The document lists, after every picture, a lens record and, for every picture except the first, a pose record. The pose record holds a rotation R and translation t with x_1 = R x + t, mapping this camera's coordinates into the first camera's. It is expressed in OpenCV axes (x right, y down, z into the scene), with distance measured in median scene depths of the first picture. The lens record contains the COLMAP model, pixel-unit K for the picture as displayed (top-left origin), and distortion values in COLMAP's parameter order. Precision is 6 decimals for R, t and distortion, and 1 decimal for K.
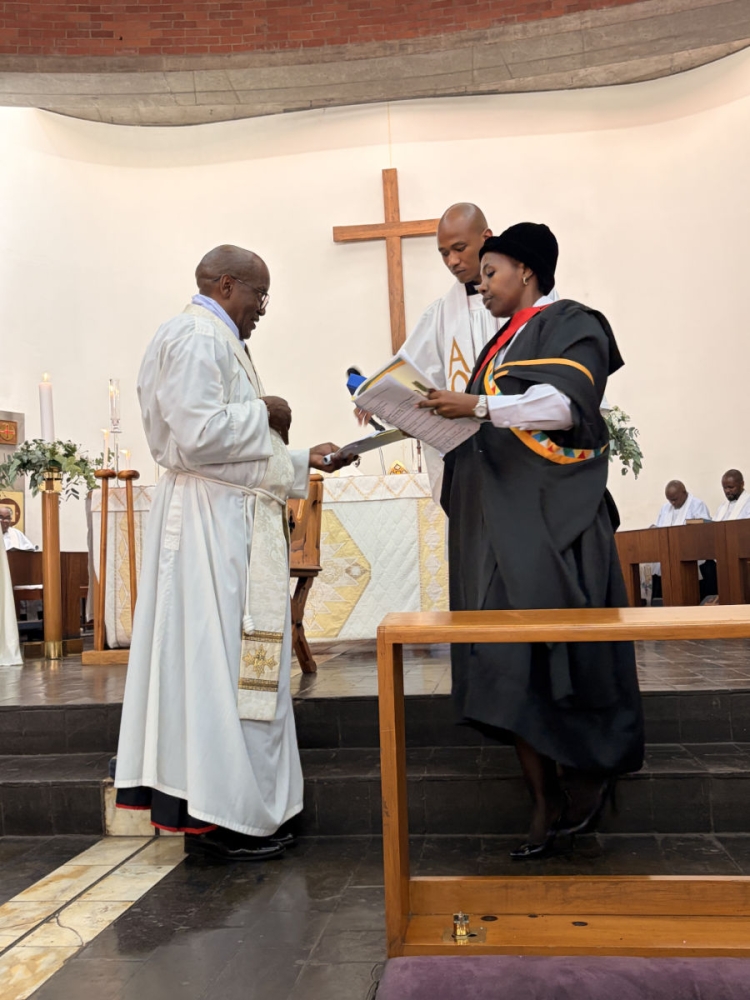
lens RADIAL K [[990.2, 0, 375.0], [0, 990.2, 500.0], [0, 0, 1]] dist [0.010152, 0.002864]
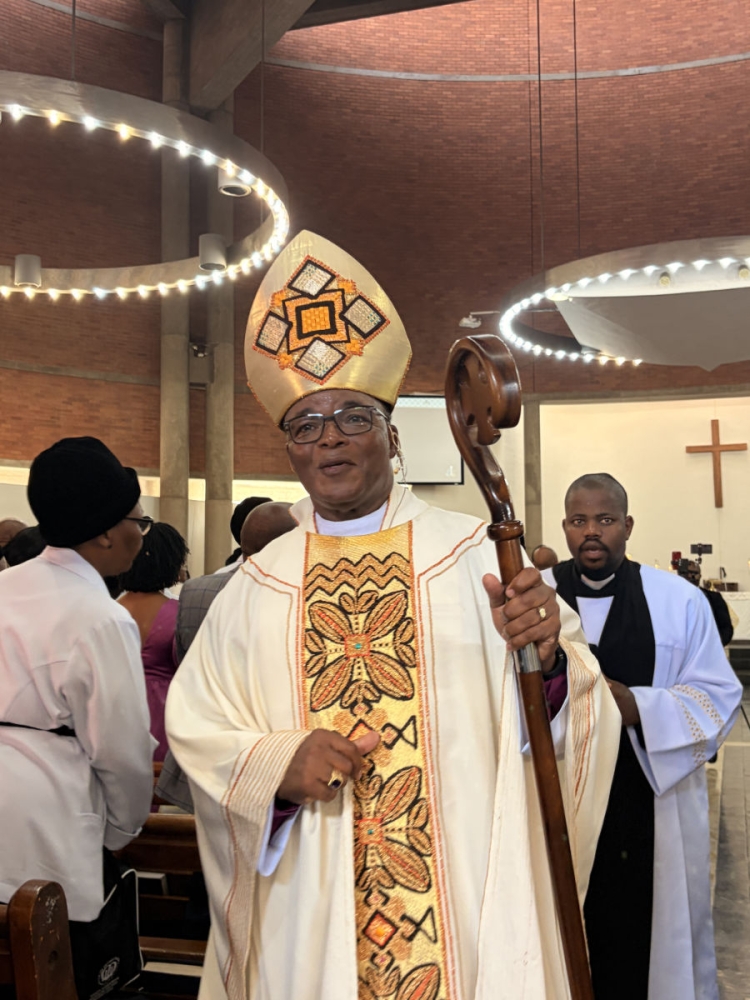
lens RADIAL K [[1127.2, 0, 371.4], [0, 1127.2, 495.8], [0, 0, 1]] dist [0.255542, -0.866242]
pose [[0.982861, 0.008798, -0.184137, -0.296195], [-0.010501, 0.999911, -0.008278, -0.169136], [0.184048, 0.010070, 0.982866, -1.783739]]
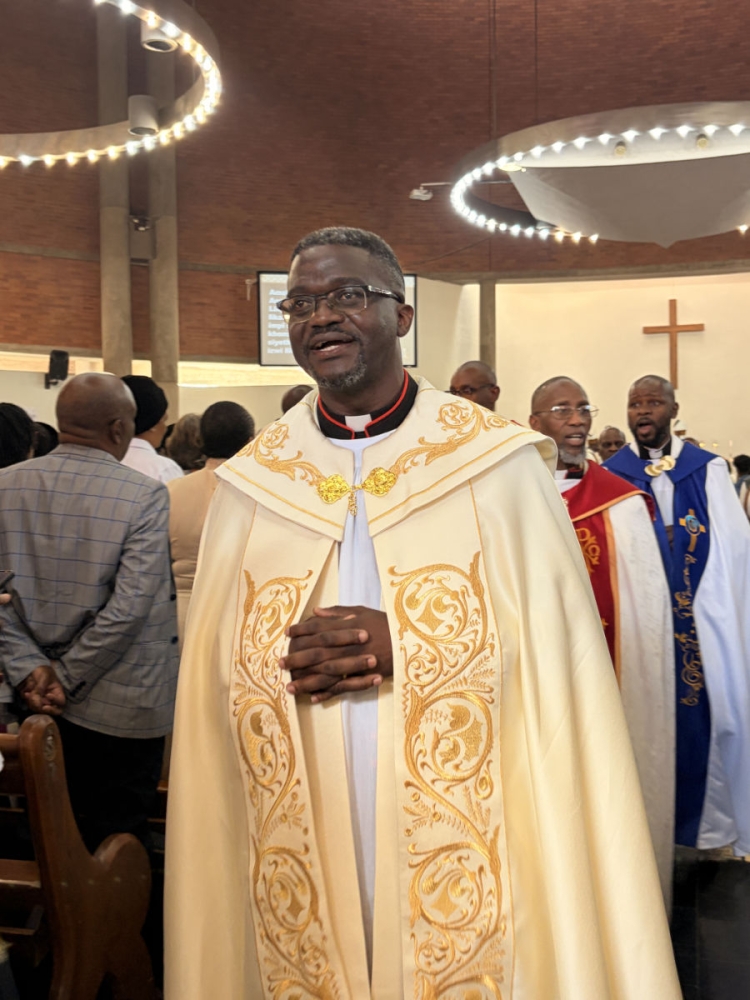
lens RADIAL K [[1142.9, 0, 366.0], [0, 1142.9, 501.0], [0, 0, 1]] dist [0.105426, -0.208128]
pose [[0.987970, 0.025041, -0.152602, -0.280756], [-0.010150, 0.995175, 0.097588, -0.168318], [0.154309, -0.094865, 0.983458, -1.754628]]
